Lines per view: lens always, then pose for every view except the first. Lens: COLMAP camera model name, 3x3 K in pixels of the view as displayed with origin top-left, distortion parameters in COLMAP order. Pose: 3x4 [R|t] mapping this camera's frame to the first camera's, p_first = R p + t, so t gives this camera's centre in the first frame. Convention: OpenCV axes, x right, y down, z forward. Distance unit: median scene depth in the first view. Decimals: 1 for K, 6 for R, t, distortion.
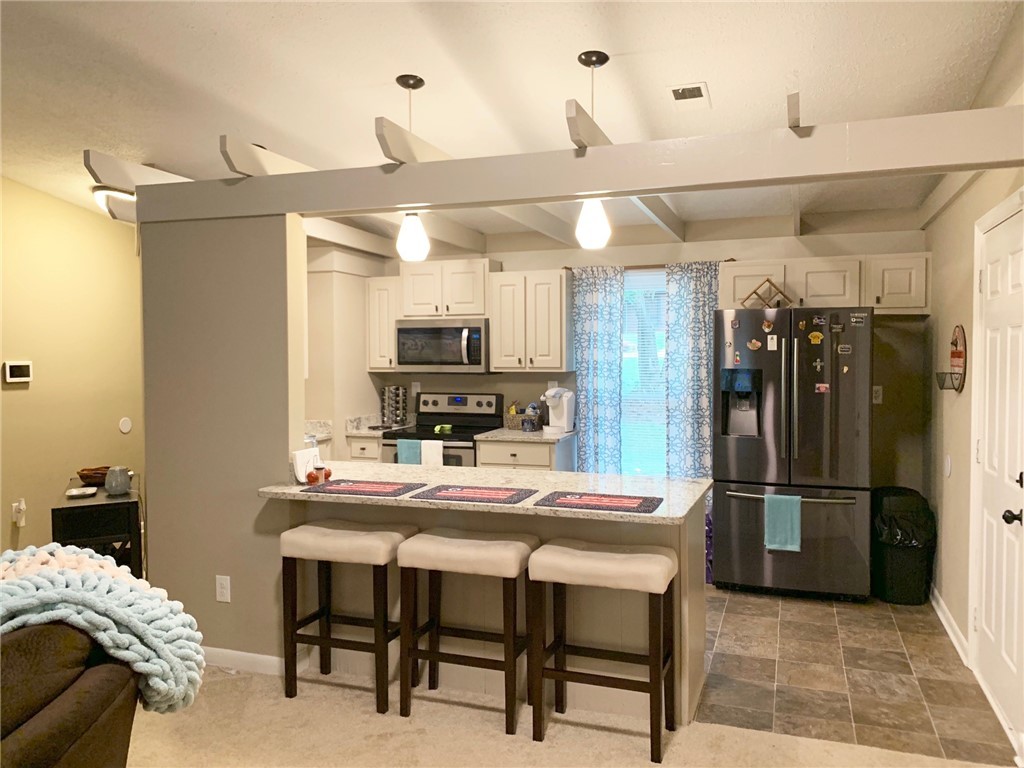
lens RADIAL K [[784.5, 0, 512.0], [0, 784.5, 384.0], [0, 0, 1]] dist [0.048612, -0.058148]
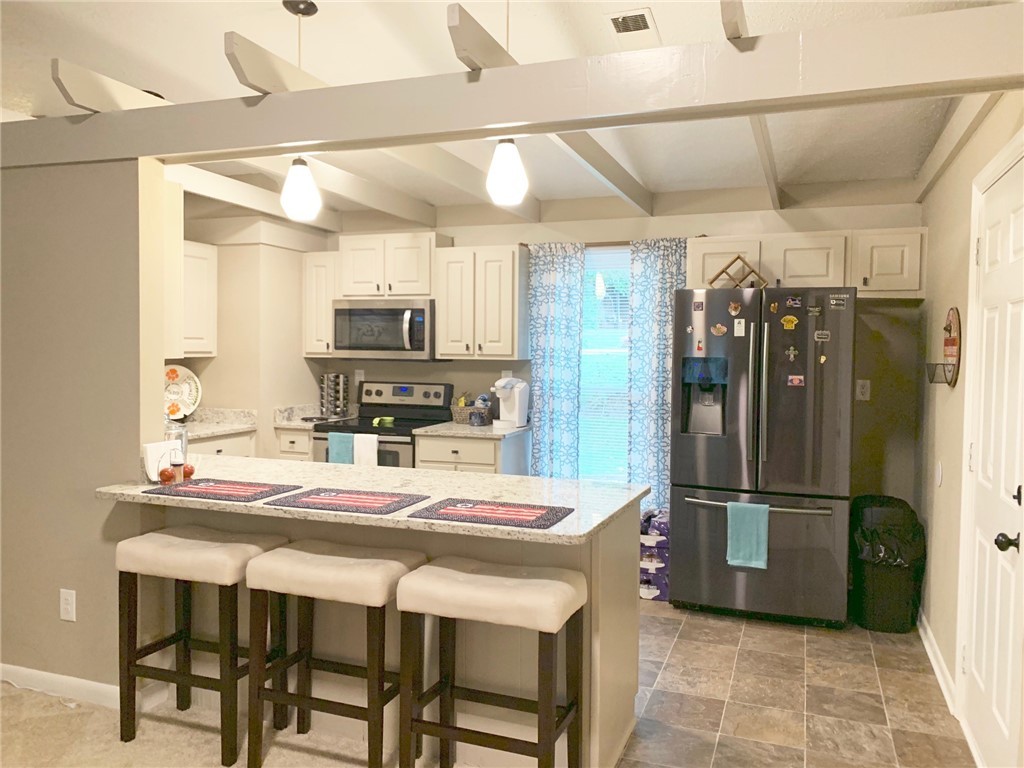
lens RADIAL K [[784.5, 0, 512.0], [0, 784.5, 384.0], [0, 0, 1]] dist [0.048612, -0.058148]
pose [[0.999783, 0.015716, -0.013651, 0.093617], [-0.015640, 0.999862, 0.005653, 0.008826], [0.013738, -0.005438, 0.999891, 0.130906]]
